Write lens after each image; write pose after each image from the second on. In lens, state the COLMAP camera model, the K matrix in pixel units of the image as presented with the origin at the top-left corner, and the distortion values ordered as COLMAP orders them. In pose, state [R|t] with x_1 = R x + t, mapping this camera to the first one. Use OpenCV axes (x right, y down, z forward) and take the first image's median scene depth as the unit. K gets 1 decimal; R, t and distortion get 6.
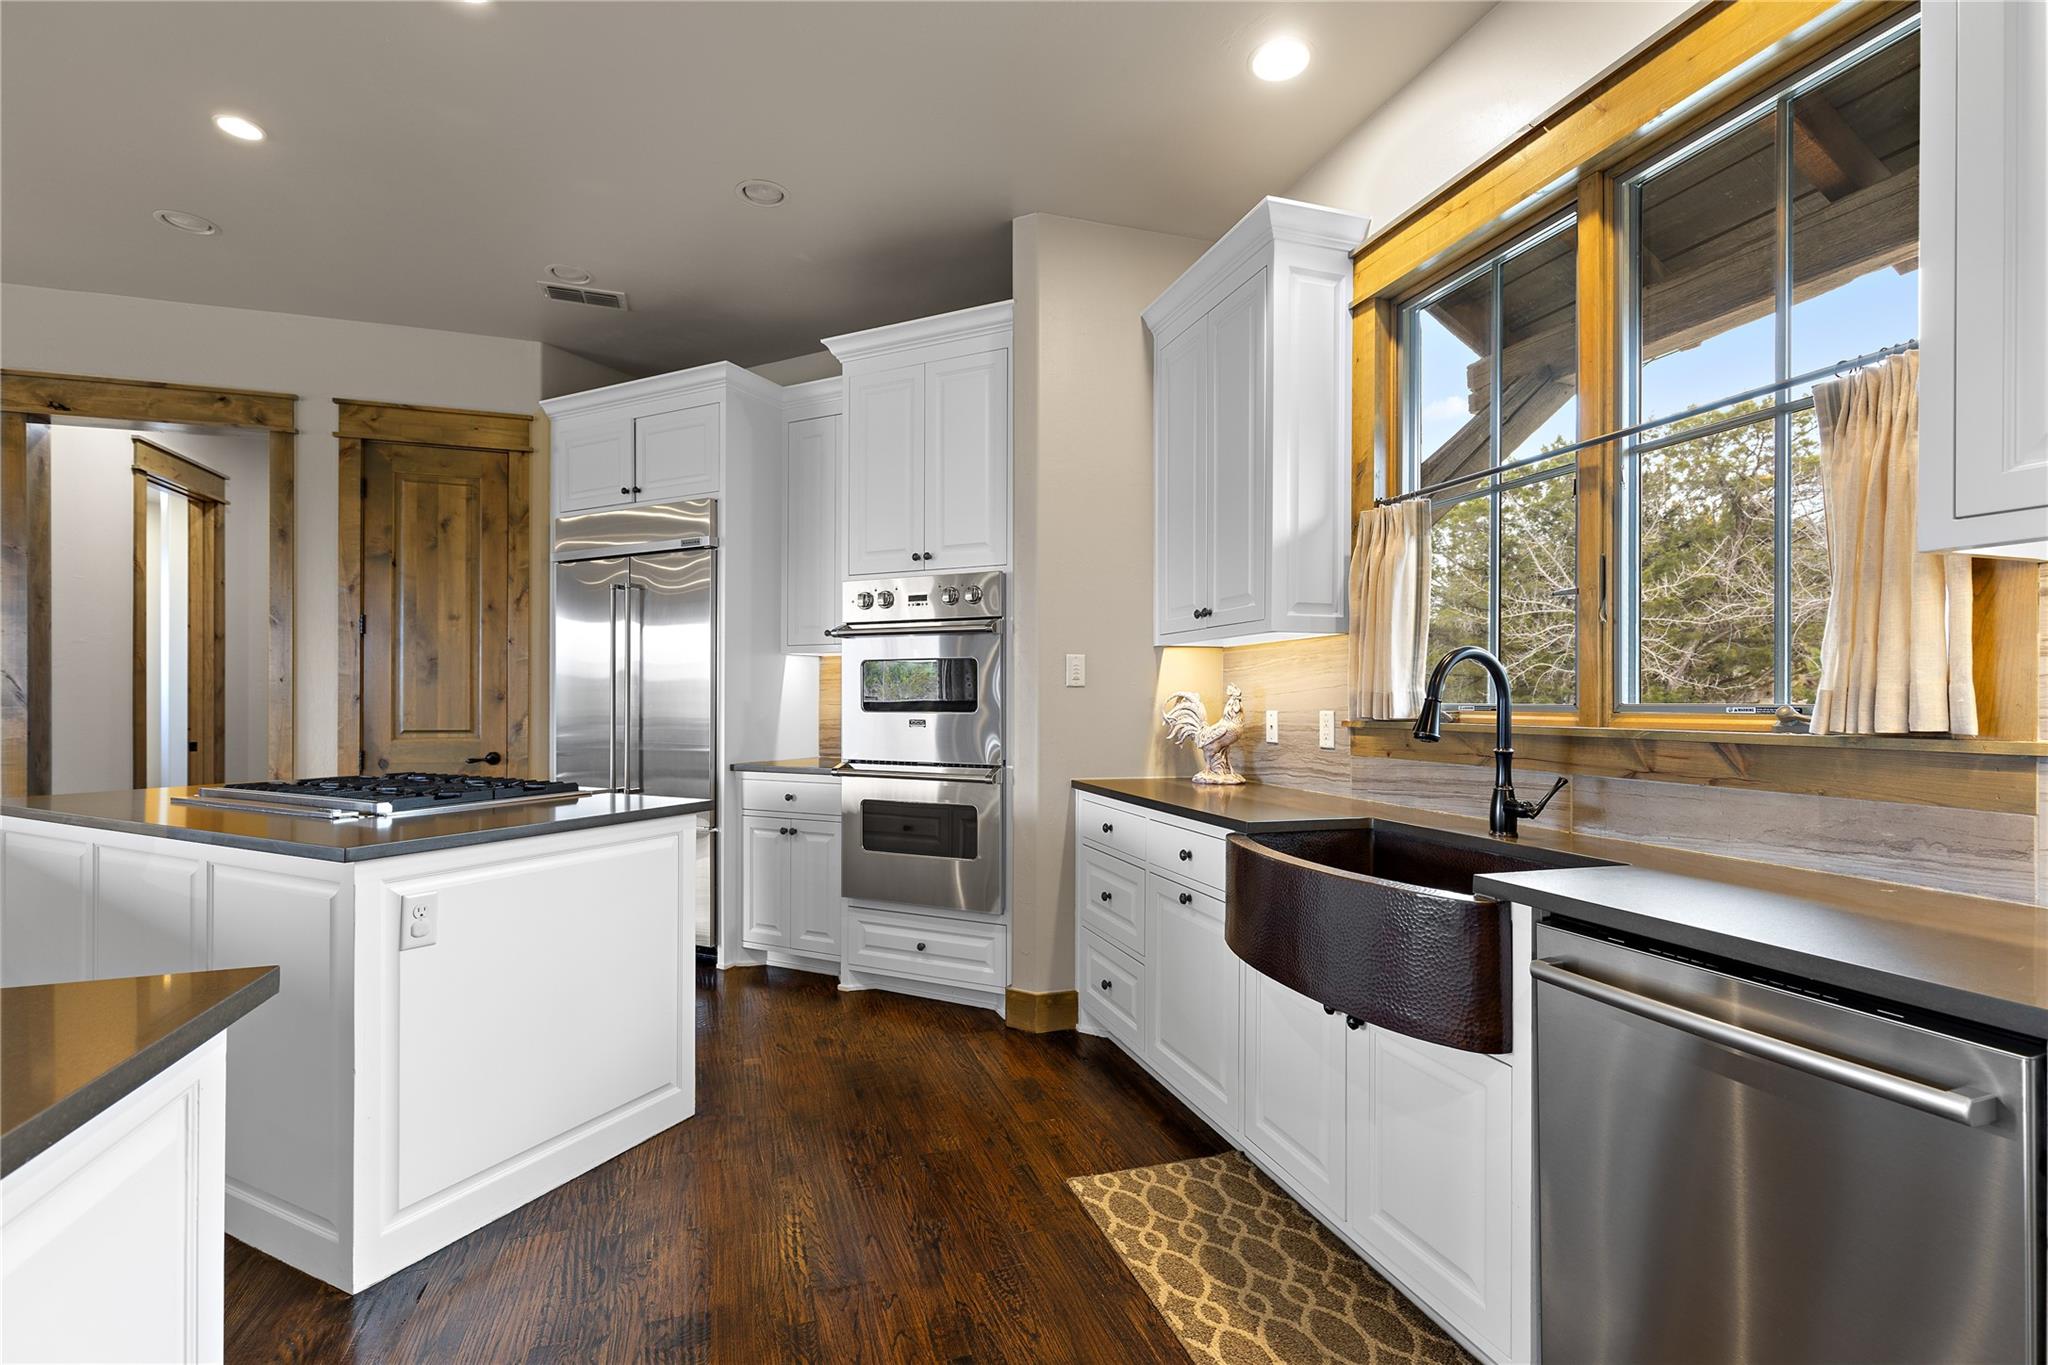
lens RADIAL K [[941.3, 0, 1026.8], [0, 941.3, 695.2], [0, 0, 1]] dist [-0.000315, -0.000115]
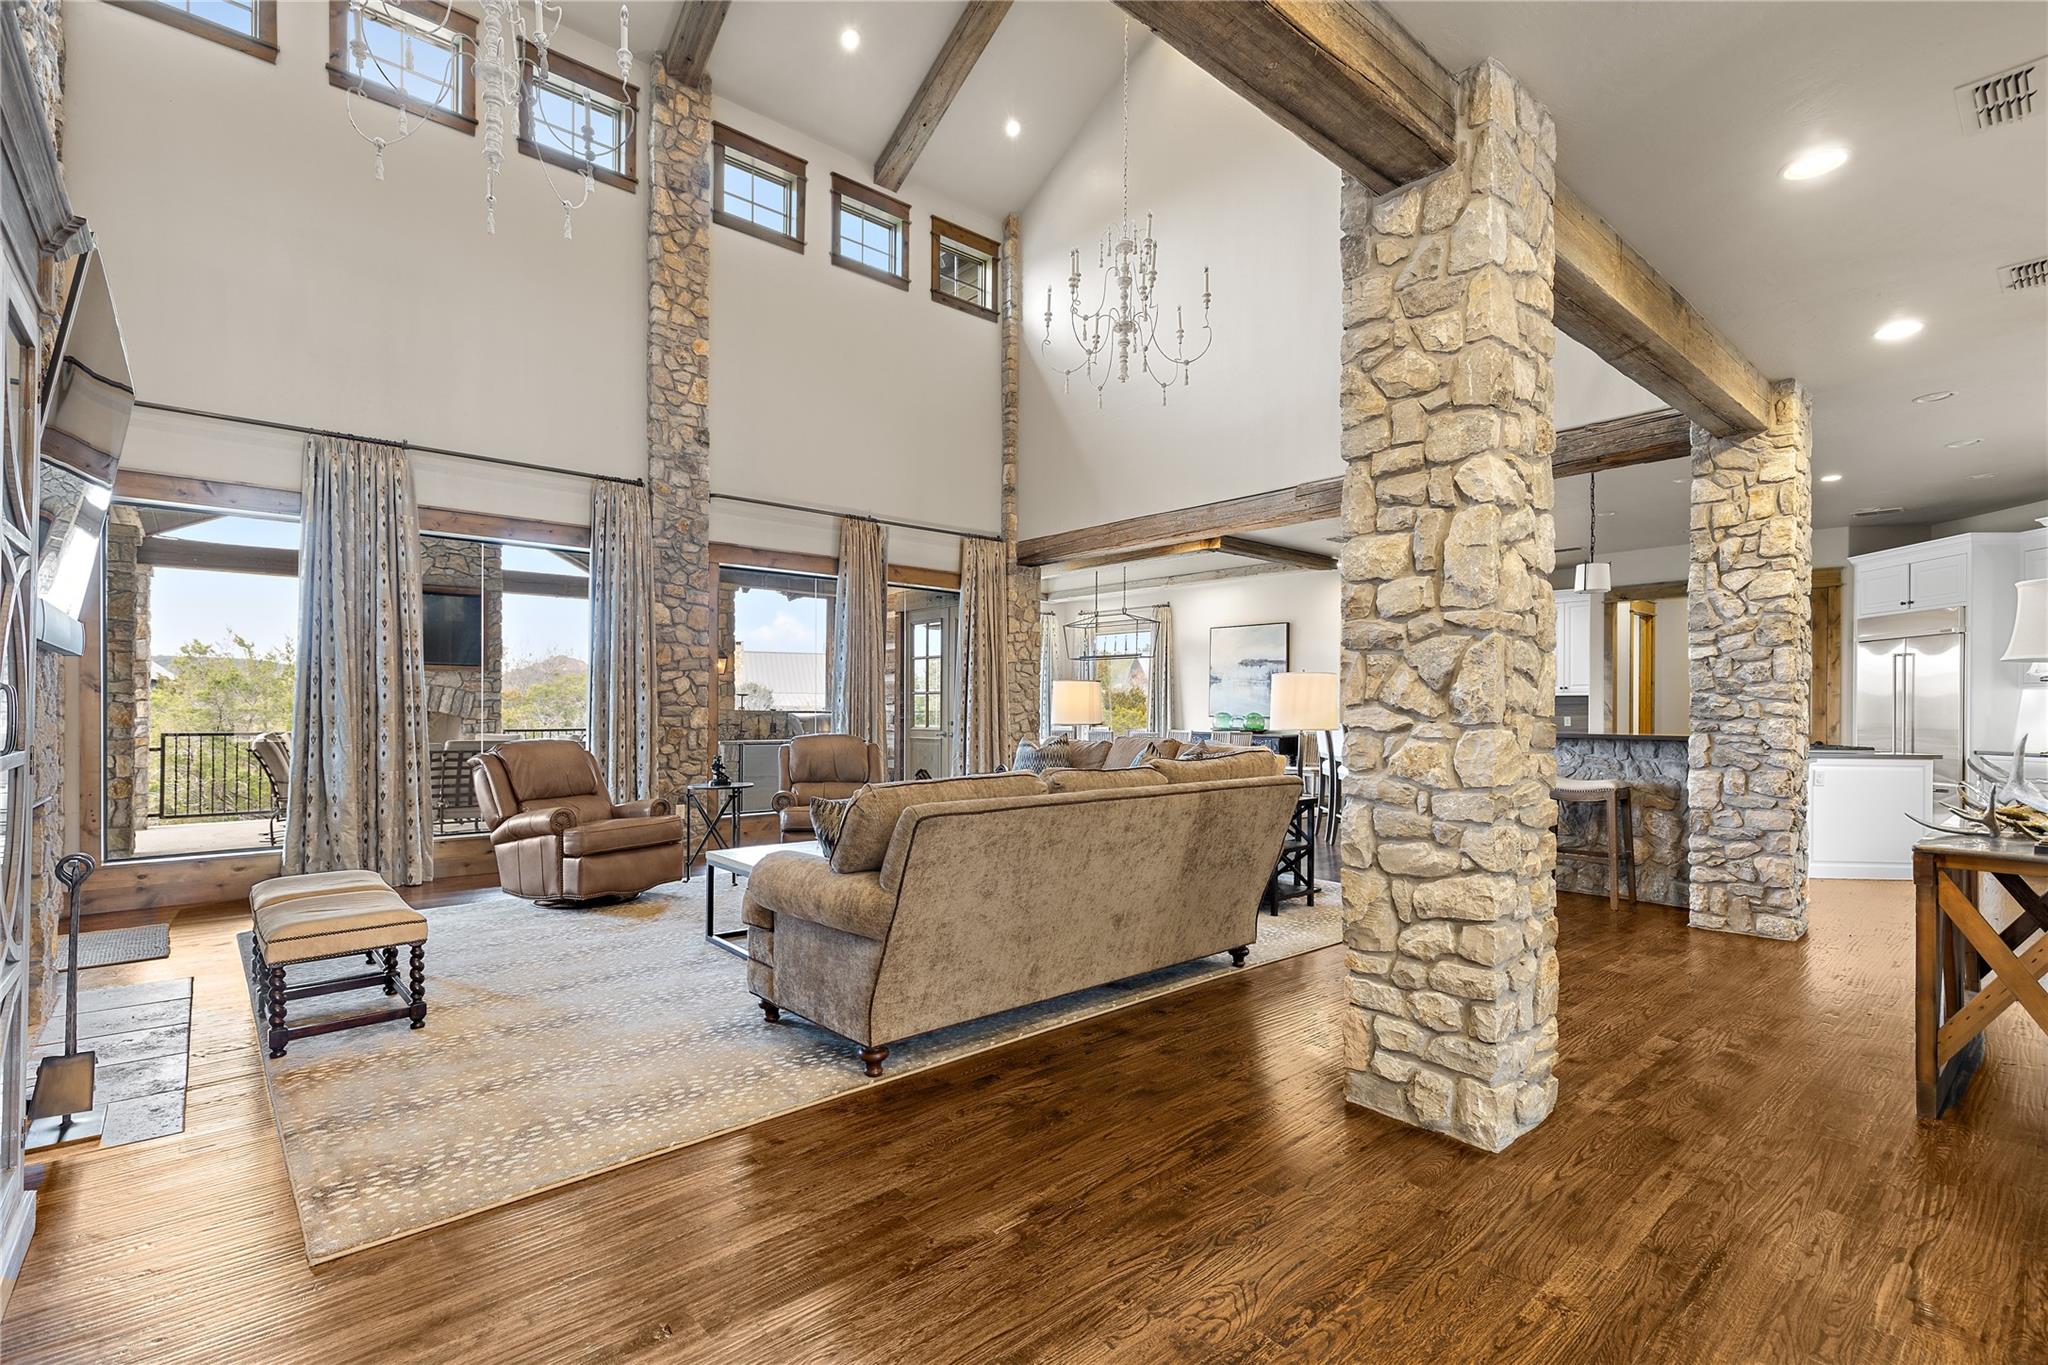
lens RADIAL K [[941.3, 0, 1027.4], [0, 941.3, 696.3], [0, 0, 1]] dist [-0.000315, -0.000115]
pose [[0.387857, 0.000036, -0.921720, 0.594662], [-0.002537, 0.999996, -0.001029, -0.026818], [0.921716, 0.002737, 0.387855, -1.267753]]
